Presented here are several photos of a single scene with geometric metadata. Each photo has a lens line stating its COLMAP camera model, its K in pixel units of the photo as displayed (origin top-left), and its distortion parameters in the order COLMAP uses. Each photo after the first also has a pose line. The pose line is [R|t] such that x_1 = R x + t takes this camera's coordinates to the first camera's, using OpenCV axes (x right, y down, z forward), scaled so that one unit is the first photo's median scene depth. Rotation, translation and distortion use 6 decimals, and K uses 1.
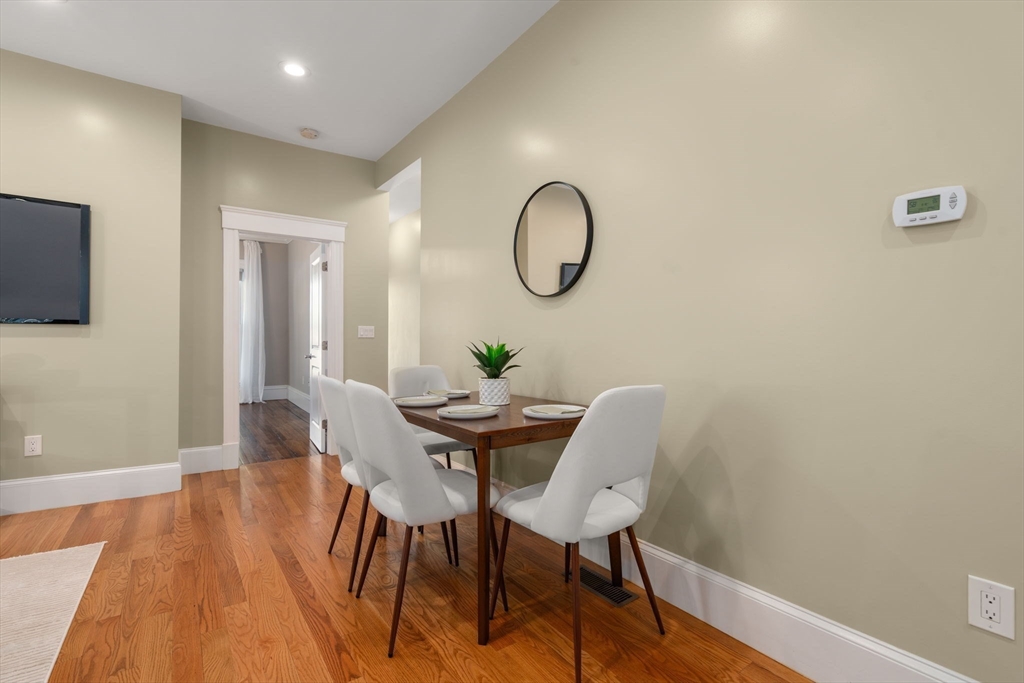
lens RADIAL K [[469.0, 0, 512.0], [0, 469.0, 341.5], [0, 0, 1]] dist [-0.009623, -0.000136]
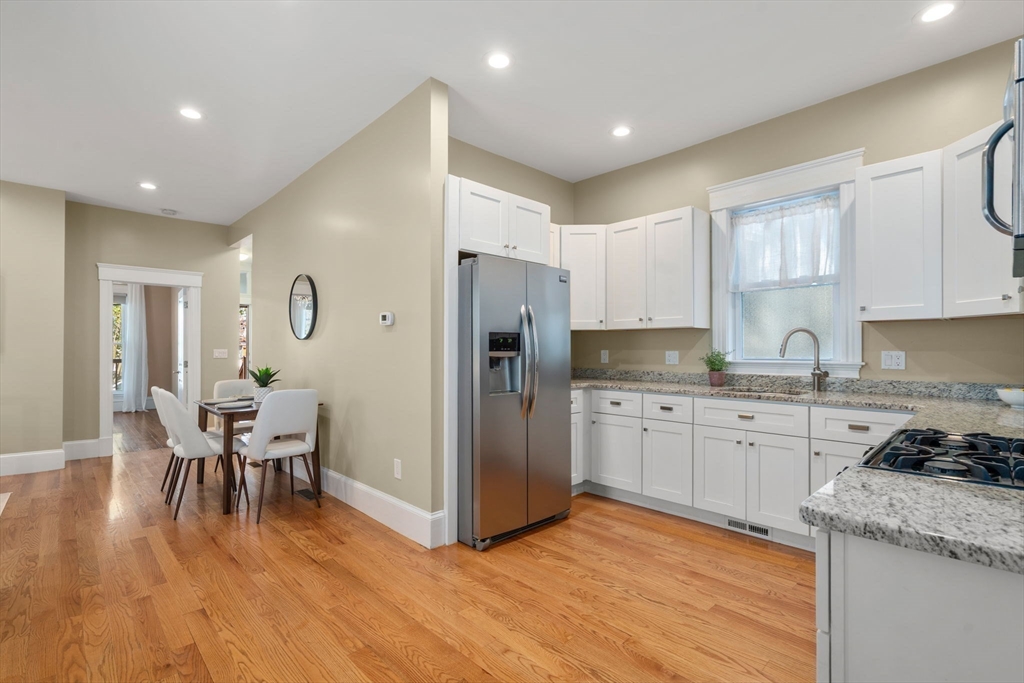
lens RADIAL K [[469.3, 0, 506.1], [0, 469.3, 347.7], [0, 0, 1]] dist [-0.004323, 0.000762]
pose [[0.990378, -0.002353, 0.138367, 0.494392], [0.002828, 0.999991, -0.003234, -0.048868], [-0.138358, 0.003594, 0.990376, -0.695016]]
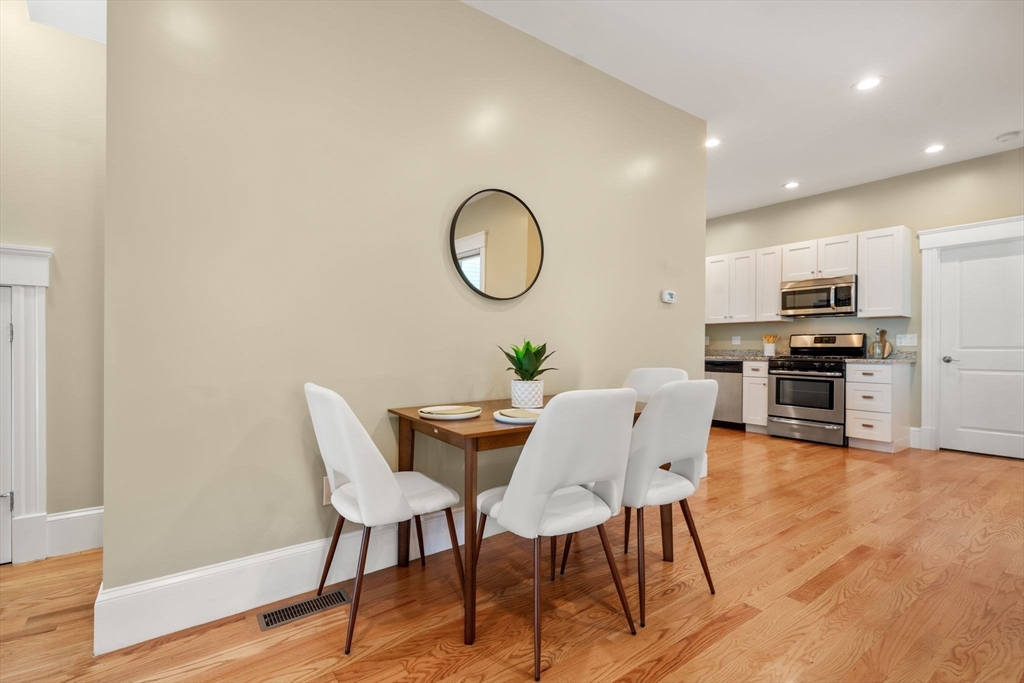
lens RADIAL K [[469.3, 0, 506.1], [0, 469.3, 347.7], [0, 0, 1]] dist [-0.004323, 0.000762]
pose [[-0.002494, -0.003727, 0.999990, -0.800267], [-0.003516, 0.999987, 0.003718, 0.004257], [-0.999991, -0.003507, -0.002507, 0.822896]]
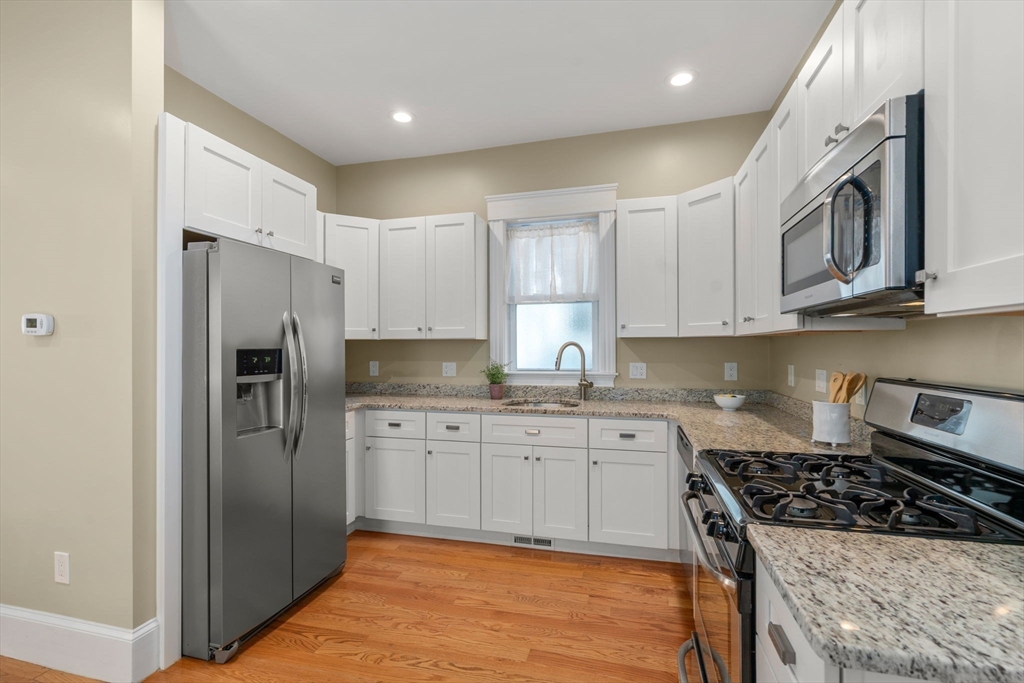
lens RADIAL K [[467.8, 0, 507.8], [0, 467.8, 344.2], [0, 0, 1]] dist [-0.004414, 0.000951]
pose [[0.774208, -0.002268, 0.632927, 0.469157], [0.006321, 0.999971, -0.004148, -0.085382], [-0.632900, 0.007212, 0.774200, -0.515346]]
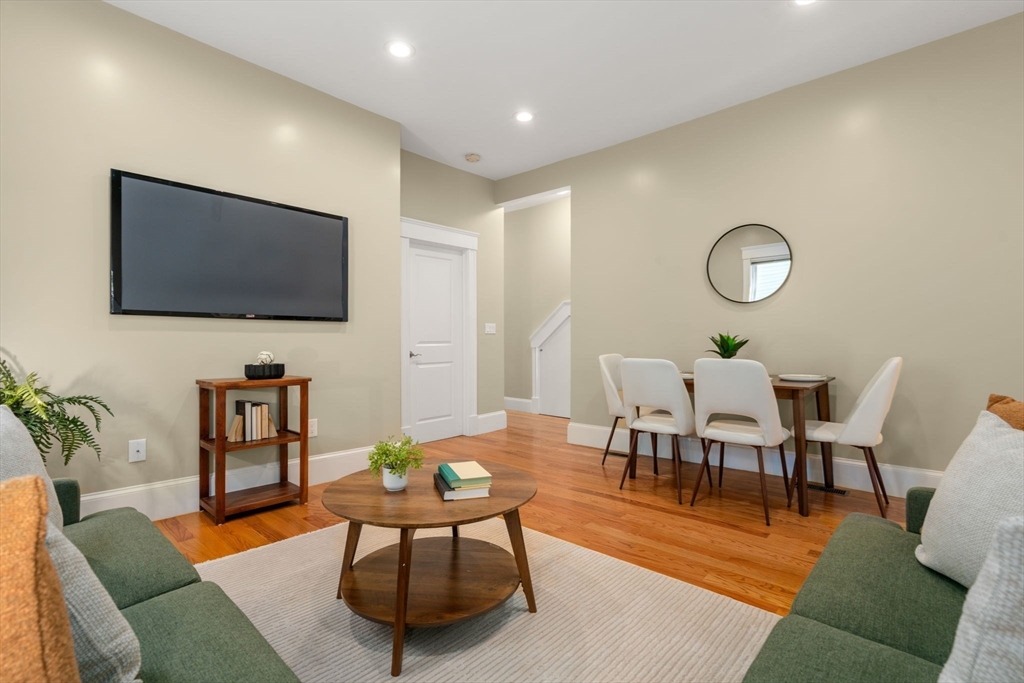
lens RADIAL K [[474.8, 0, 511.5], [0, 474.8, 336.6], [0, 0, 1]] dist [-0.000326, 0.000219]
pose [[0.979266, -0.009358, 0.202363, -0.767114], [0.011274, 0.999902, -0.008319, 0.014327], [-0.202265, 0.010428, 0.979275, -0.228955]]
